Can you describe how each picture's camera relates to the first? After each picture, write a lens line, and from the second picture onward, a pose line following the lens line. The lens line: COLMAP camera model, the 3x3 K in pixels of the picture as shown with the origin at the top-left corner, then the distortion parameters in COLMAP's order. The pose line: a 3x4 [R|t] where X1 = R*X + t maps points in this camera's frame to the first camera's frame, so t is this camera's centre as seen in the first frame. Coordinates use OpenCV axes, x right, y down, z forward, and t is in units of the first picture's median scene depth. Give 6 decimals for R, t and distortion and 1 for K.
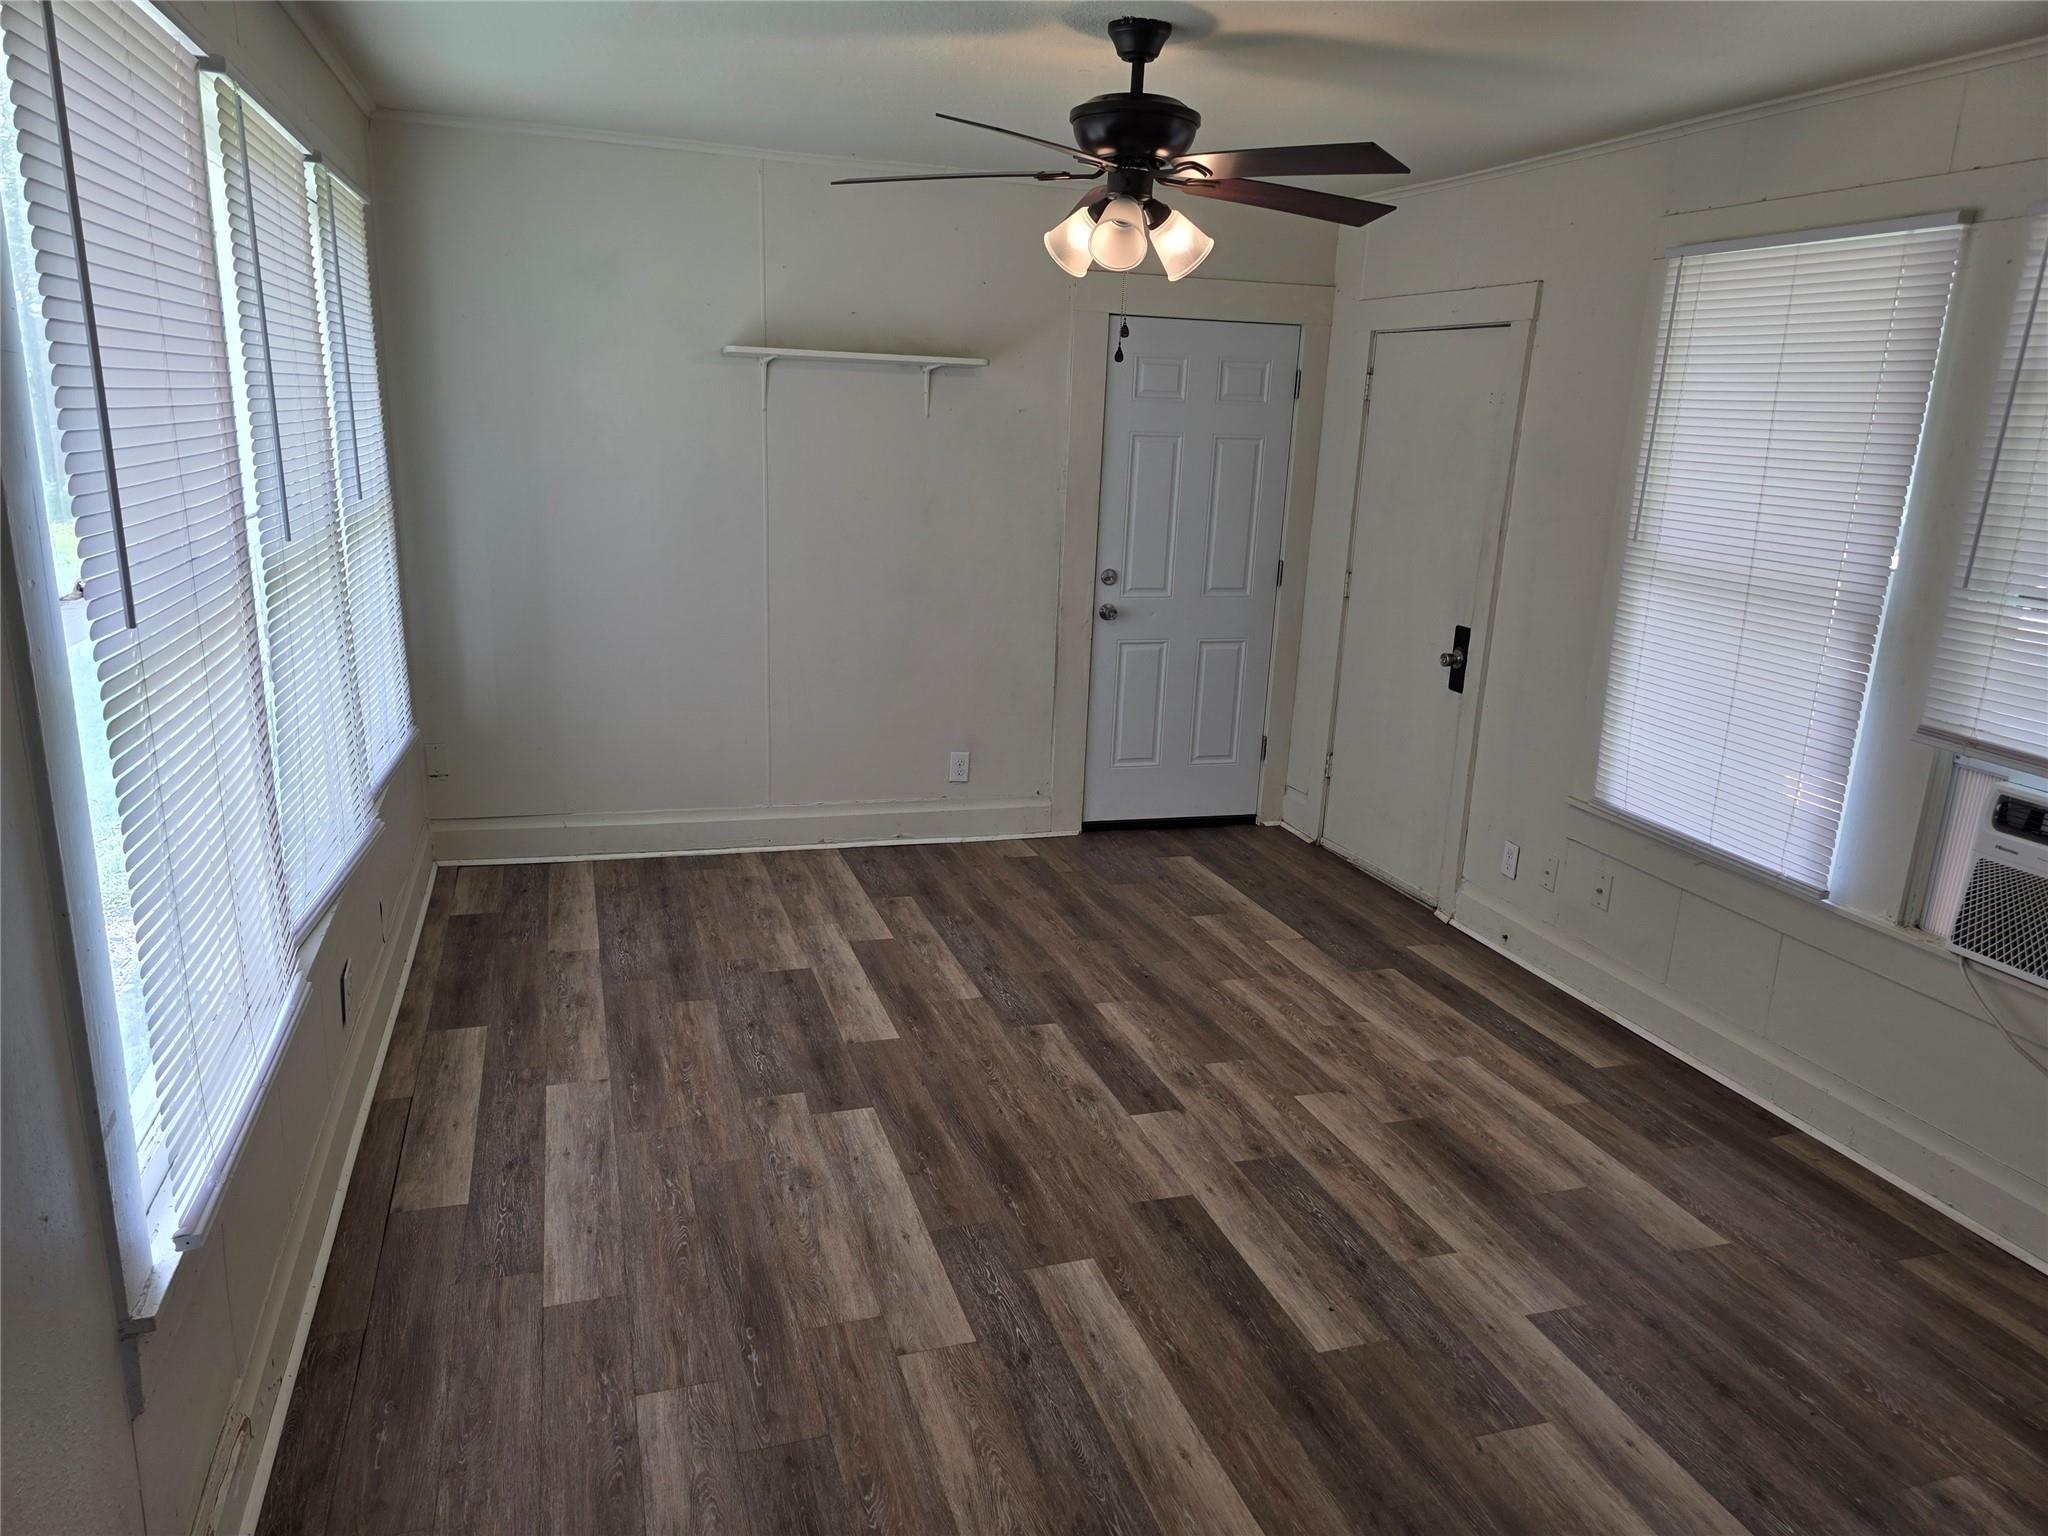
lens RADIAL K [[1375.8, 0, 1023.9], [0, 1375.8, 768.0], [0, 0, 1]] dist [0.010313, -0.006079]
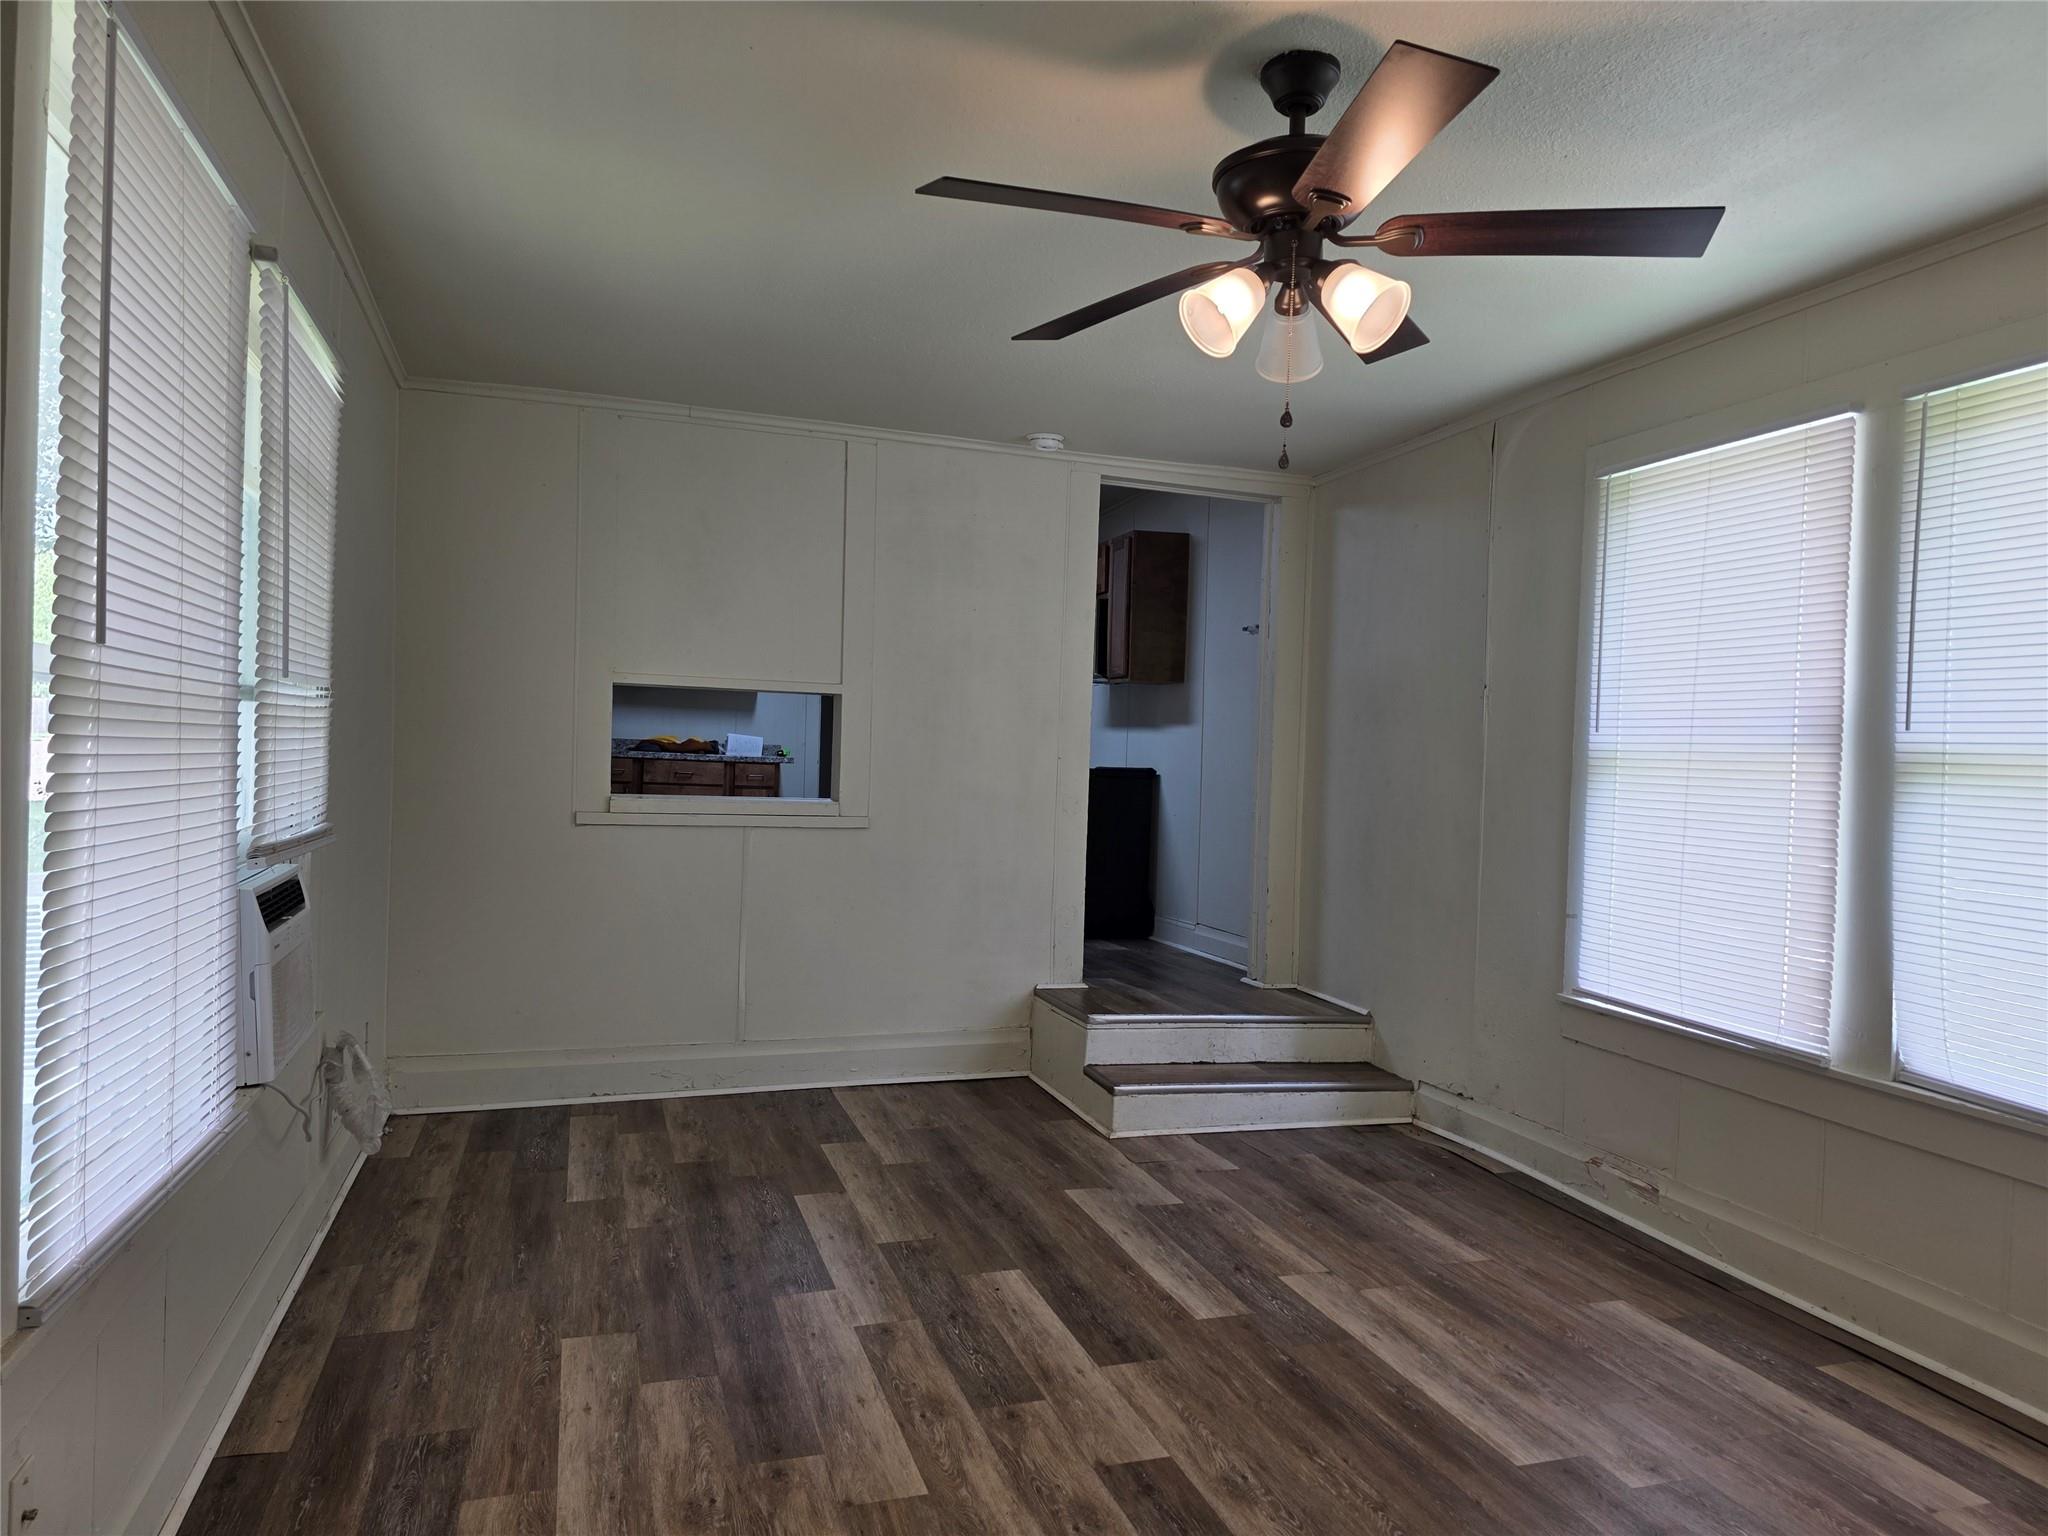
lens RADIAL K [[1375.8, 0, 1023.7], [0, 1375.8, 767.3], [0, 0, 1]] dist [0.010313, -0.006079]
pose [[-0.997807, -0.066024, 0.004777, 0.198691], [-0.062429, 0.962555, 0.263801, -0.331909], [-0.022015, 0.262924, -0.964565, 1.819357]]
